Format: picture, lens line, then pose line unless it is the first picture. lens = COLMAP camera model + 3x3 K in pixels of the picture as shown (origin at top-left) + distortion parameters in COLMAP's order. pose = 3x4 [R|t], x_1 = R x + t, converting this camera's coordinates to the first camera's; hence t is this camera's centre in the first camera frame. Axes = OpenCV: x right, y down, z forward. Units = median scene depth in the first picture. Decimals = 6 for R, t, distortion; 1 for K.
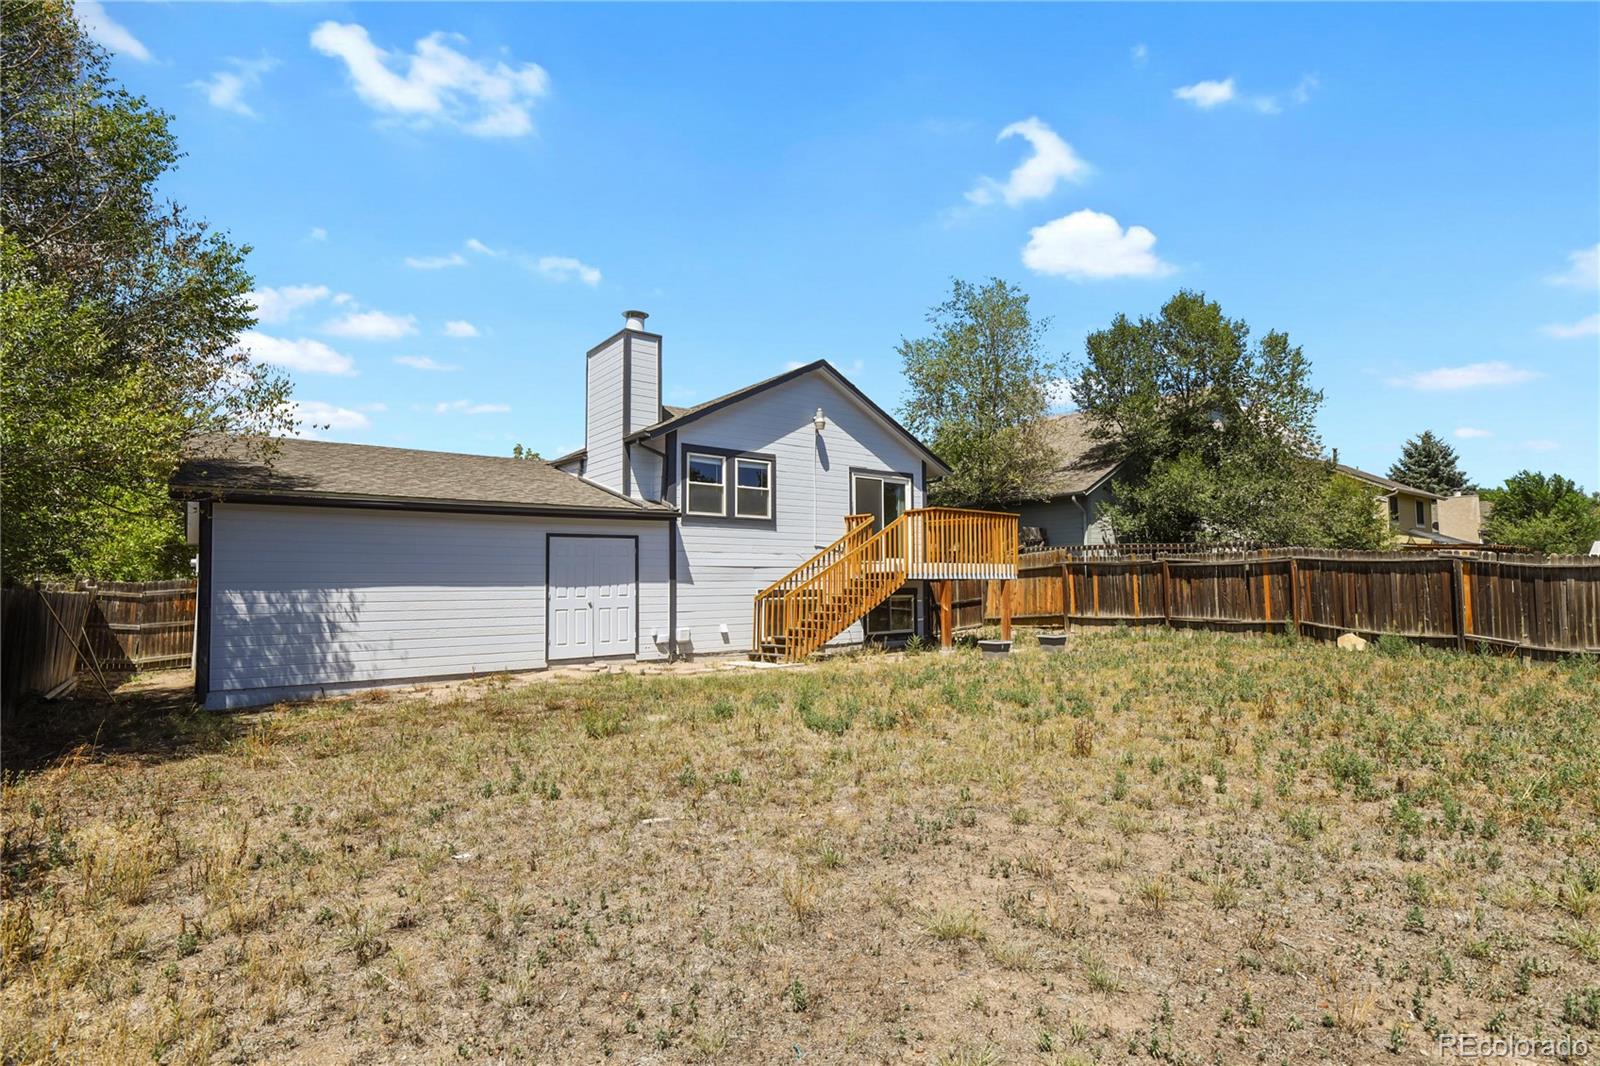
lens RADIAL K [[769.8, 0, 796.2], [0, 769.8, 533.2], [0, 0, 1]] dist [-0.007276, -0.005146]
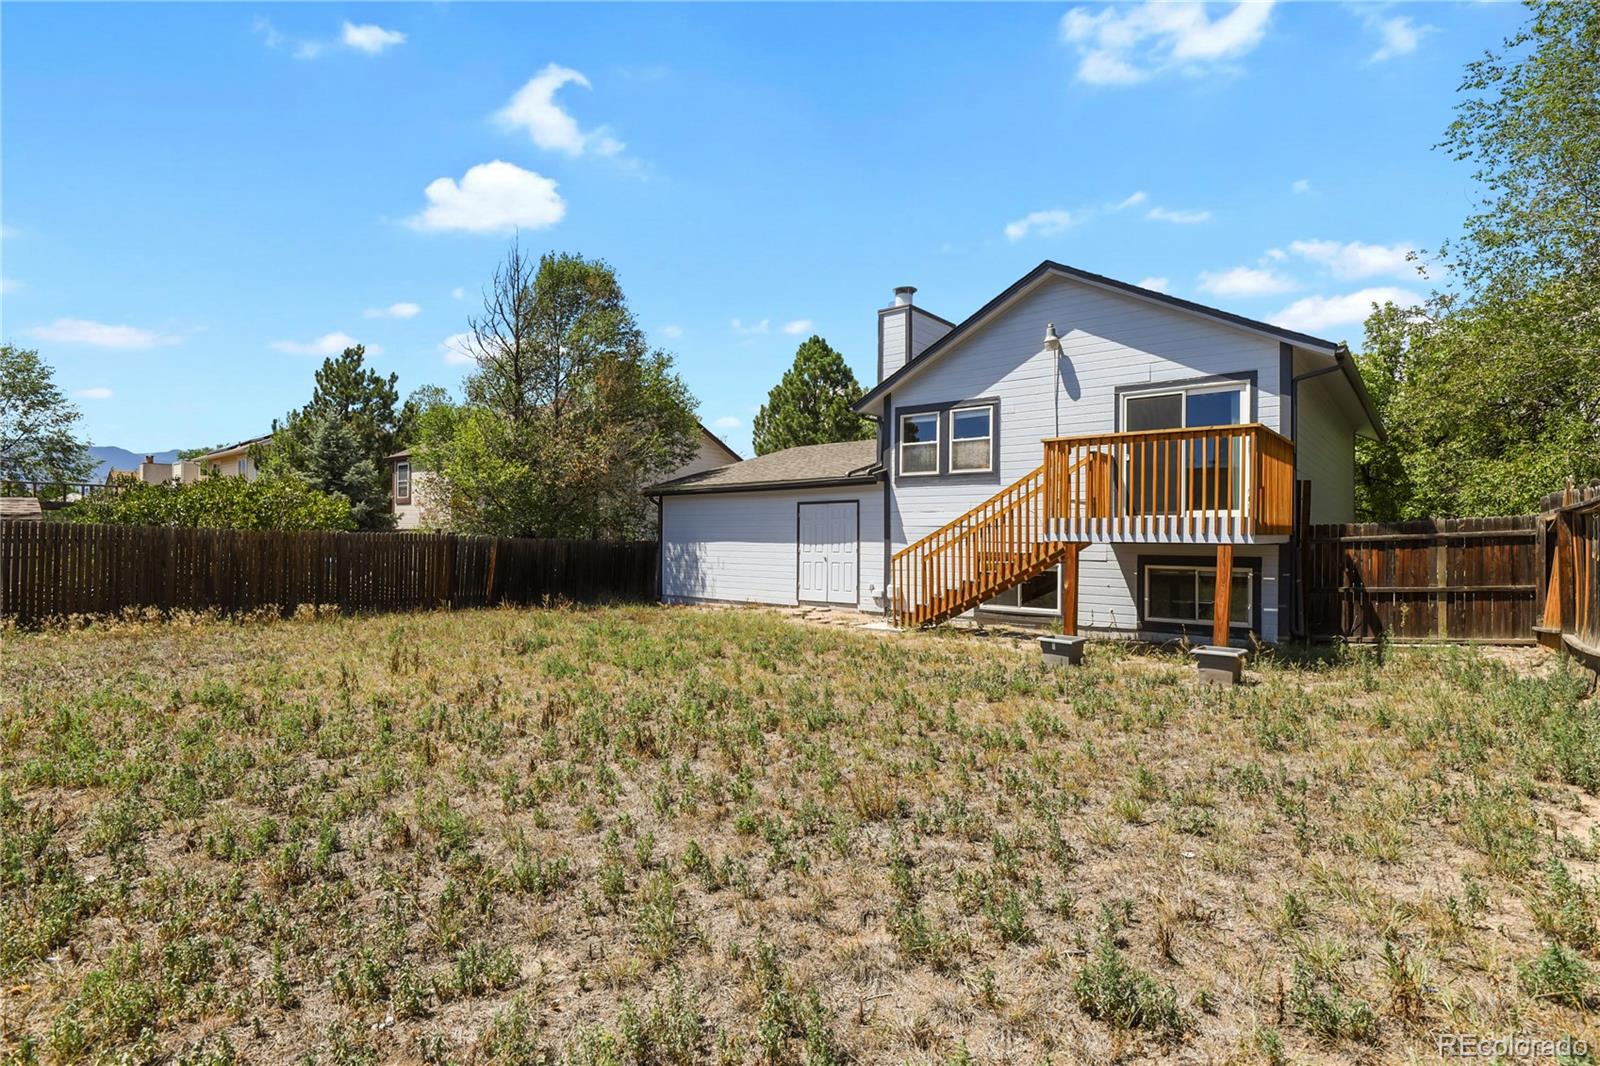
lens RADIAL K [[769.8, 0, 800.3], [0, 769.8, 536.0], [0, 0, 1]] dist [-0.007276, -0.005146]
pose [[0.224011, 0.004944, -0.974574, 0.828697], [0.051771, 0.998515, 0.016965, 0.030933], [0.973210, -0.054255, 0.223423, 0.632694]]
